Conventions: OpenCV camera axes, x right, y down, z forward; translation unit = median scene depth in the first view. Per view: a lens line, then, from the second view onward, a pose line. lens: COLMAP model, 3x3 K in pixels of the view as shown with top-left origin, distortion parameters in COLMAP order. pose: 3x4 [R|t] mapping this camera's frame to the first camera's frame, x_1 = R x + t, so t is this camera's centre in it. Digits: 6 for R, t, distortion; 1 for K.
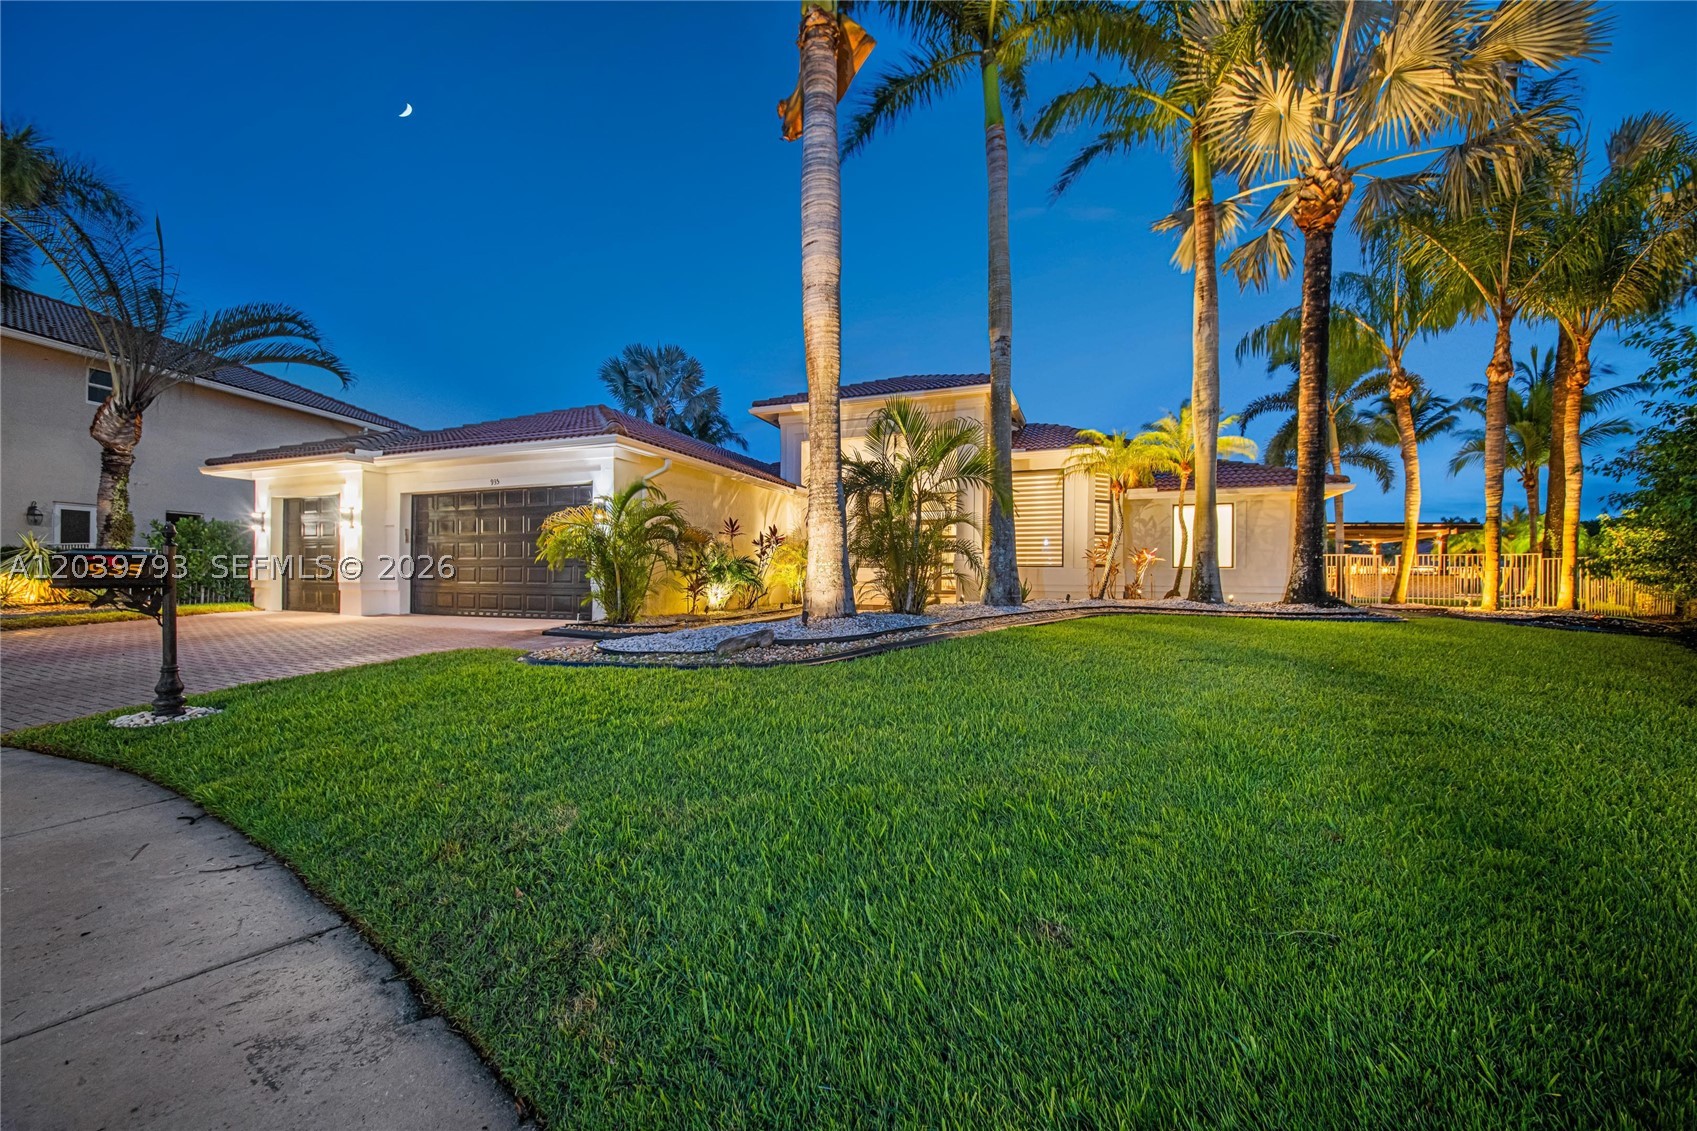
lens RADIAL K [[608.2, 0, 850.4], [0, 608.2, 572.1], [0, 0, 1]] dist [0.007216, -0.007313]
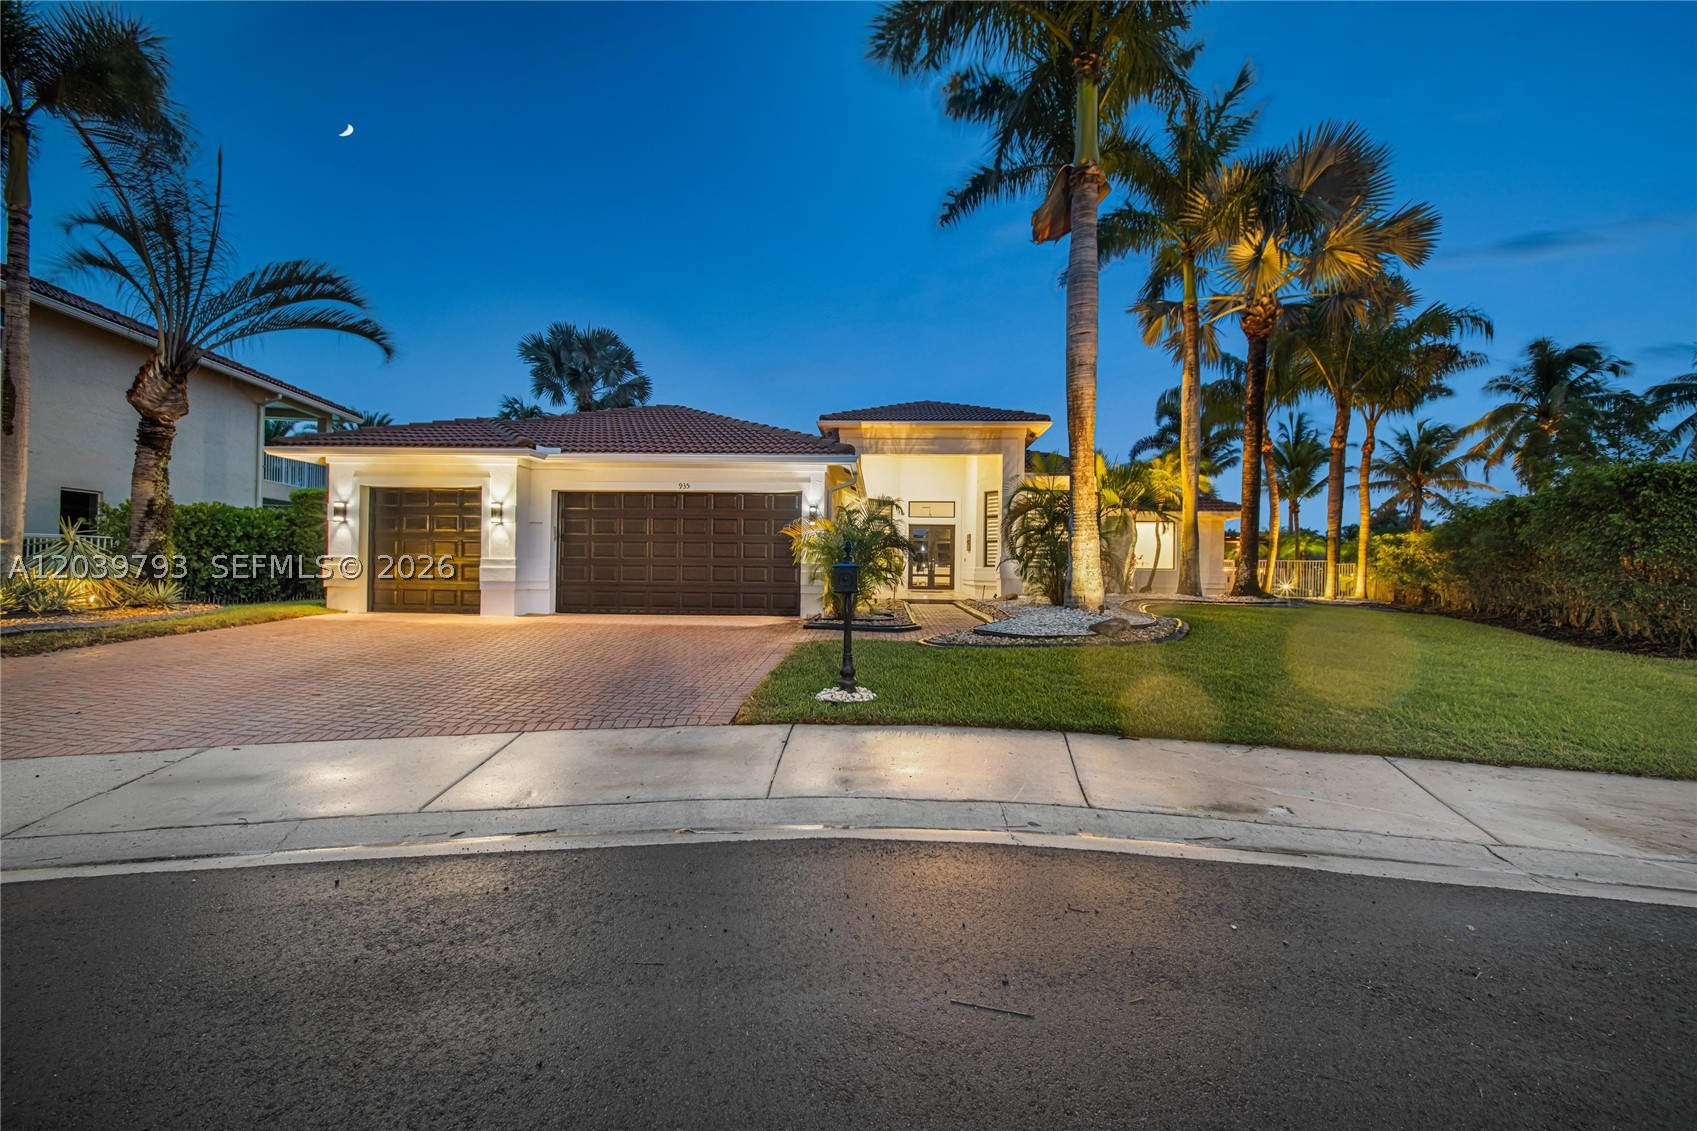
lens RADIAL K [[608.2, 0, 850.4], [0, 608.2, 572.1], [0, 0, 1]] dist [0.007216, -0.007313]
pose [[0.951533, 0.004650, 0.307511, -0.574221], [-0.007595, 0.999936, 0.008380, -0.008823], [-0.307453, -0.010310, 0.951508, -0.080188]]
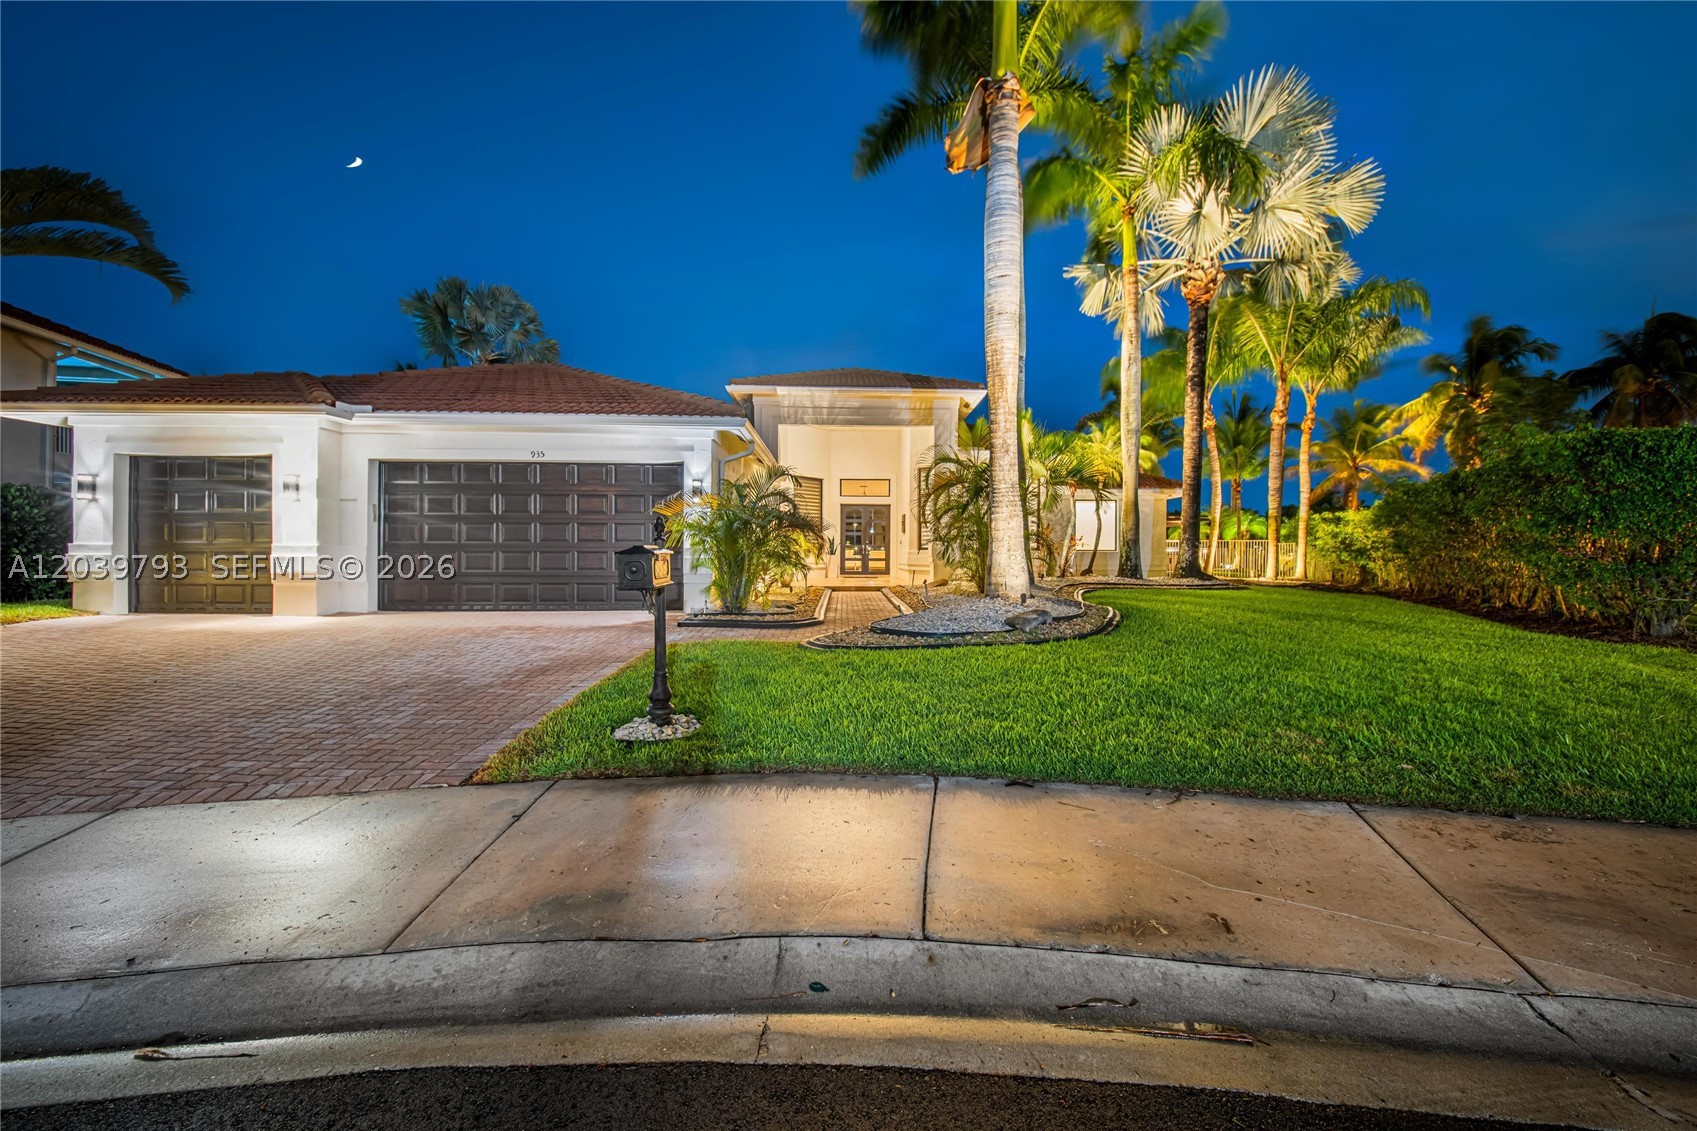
lens RADIAL K [[622.9, 0, 861.5], [0, 622.9, 563.3], [0, 0, 1]] dist [0.001506, -0.000153]
pose [[0.920784, -0.009174, 0.389966, -0.460549], [0.001324, 0.999791, 0.020392, -0.009930], [-0.390072, -0.018260, 0.920603, 0.001127]]
